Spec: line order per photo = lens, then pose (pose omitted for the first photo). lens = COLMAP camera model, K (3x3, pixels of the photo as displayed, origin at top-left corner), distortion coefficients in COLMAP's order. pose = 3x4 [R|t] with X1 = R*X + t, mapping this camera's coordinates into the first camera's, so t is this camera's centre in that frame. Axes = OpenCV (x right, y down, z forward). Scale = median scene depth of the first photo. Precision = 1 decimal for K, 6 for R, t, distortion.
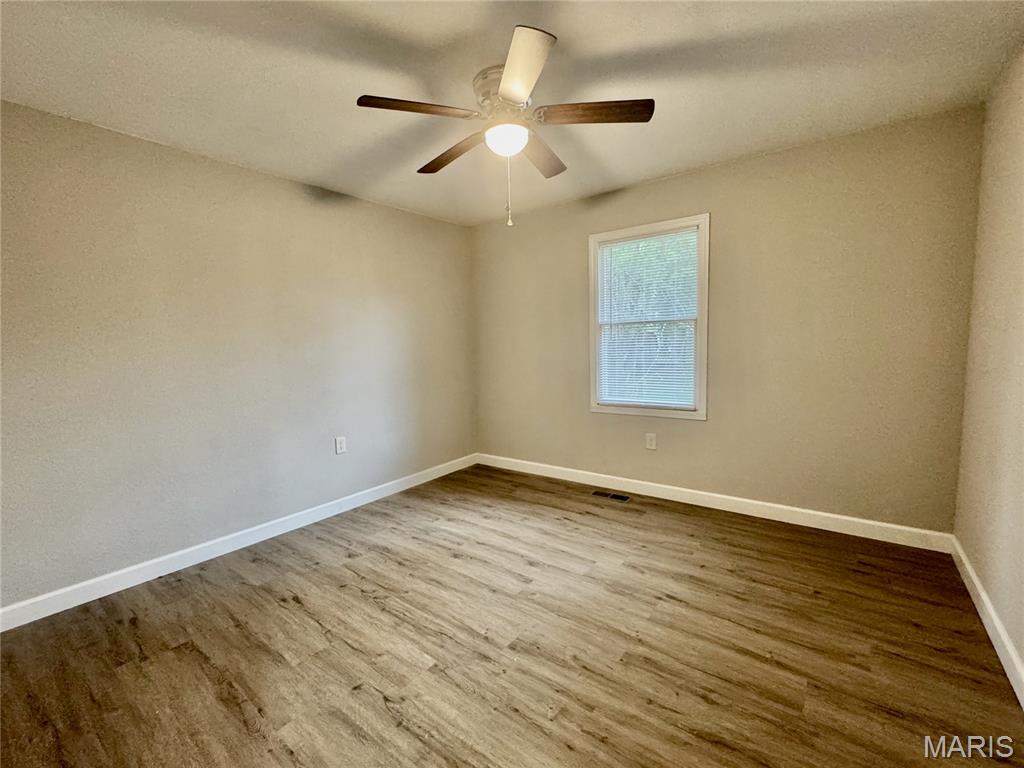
lens RADIAL K [[416.5, 0, 510.7], [0, 416.5, 377.6], [0, 0, 1]] dist [-0.001336, -0.000263]
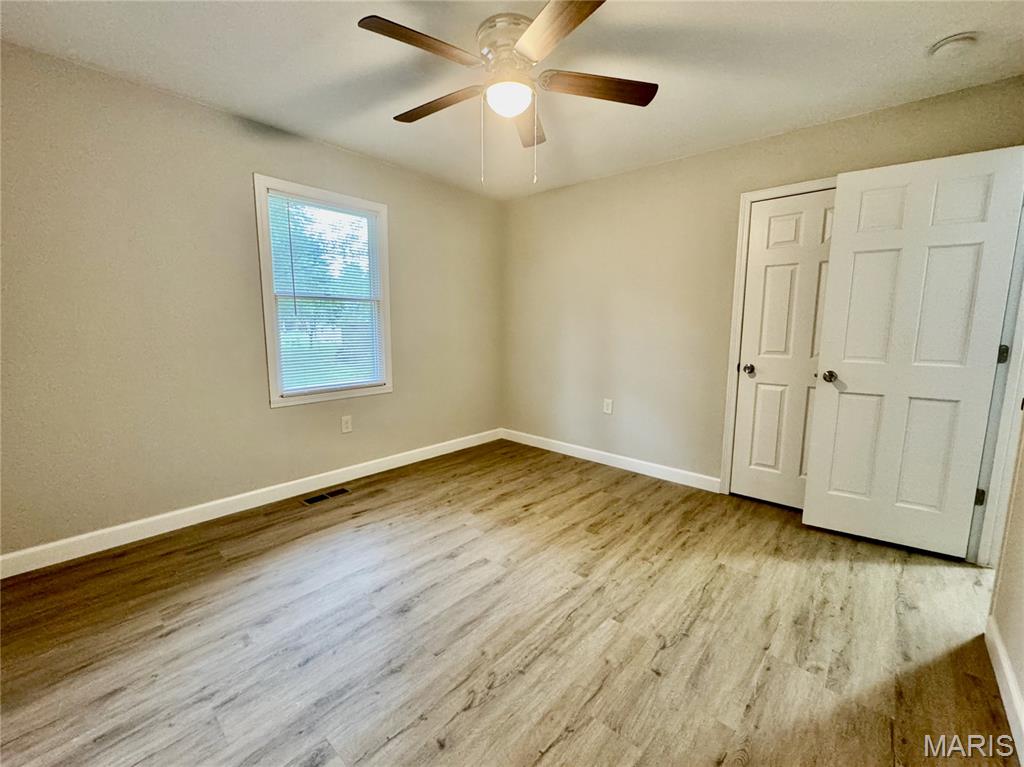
lens RADIAL K [[408.7, 0, 512.2], [0, 408.7, 379.1], [0, 0, 1]] dist [-0.002443, 0.000256]
pose [[0.121067, -0.103550, 0.987229, -0.852195], [0.070505, 0.992929, 0.095501, -0.021235], [-0.990137, 0.058043, 0.127512, 0.791992]]
